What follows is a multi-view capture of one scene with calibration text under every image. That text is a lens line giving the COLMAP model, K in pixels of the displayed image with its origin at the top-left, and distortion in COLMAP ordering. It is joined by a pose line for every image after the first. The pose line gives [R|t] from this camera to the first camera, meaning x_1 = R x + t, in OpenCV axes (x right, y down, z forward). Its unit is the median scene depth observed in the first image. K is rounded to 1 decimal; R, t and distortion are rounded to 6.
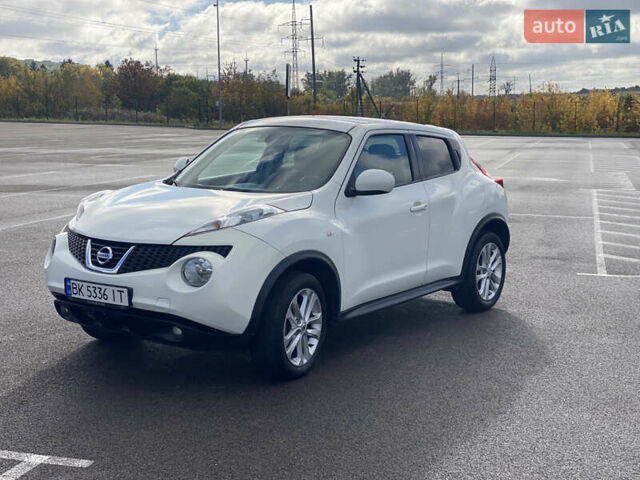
lens RADIAL K [[918.5, 0, 320.0], [0, 918.5, 240.0], [0, 0, 1]] dist [0.122951, -0.038243]
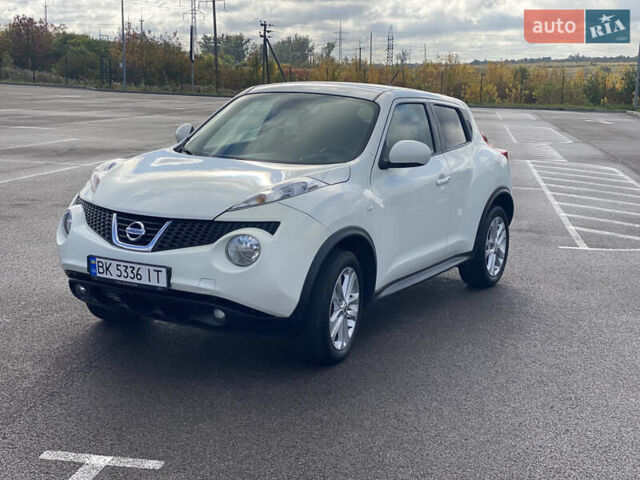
lens RADIAL K [[918.5, 0, 320.0], [0, 918.5, 240.0], [0, 0, 1]] dist [0.122951, -0.038243]
pose [[0.994591, 0.003658, 0.103805, -0.142107], [-0.007392, 0.999338, 0.035608, -0.008218], [-0.103606, -0.036183, 0.993960, 0.074157]]
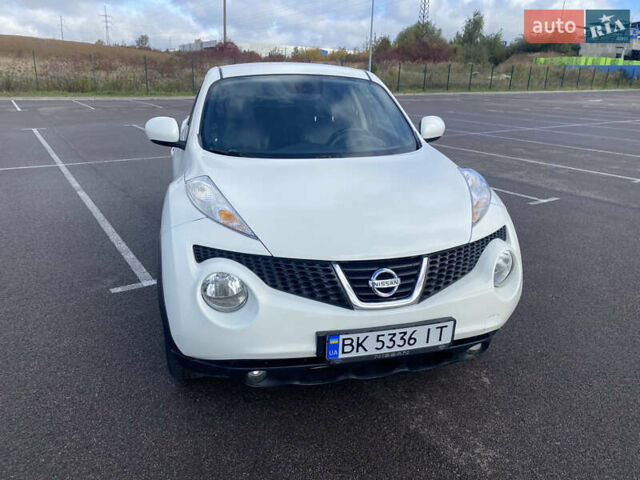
lens RADIAL K [[477.9, 0, 312.6], [0, 477.9, 241.8], [0, 0, 1]] dist [0.030522, -0.000448]
pose [[0.653794, -0.250421, 0.714033, -0.487613], [0.103018, 0.964320, 0.243873, -0.096935], [-0.749627, -0.085884, 0.656265, 0.792821]]
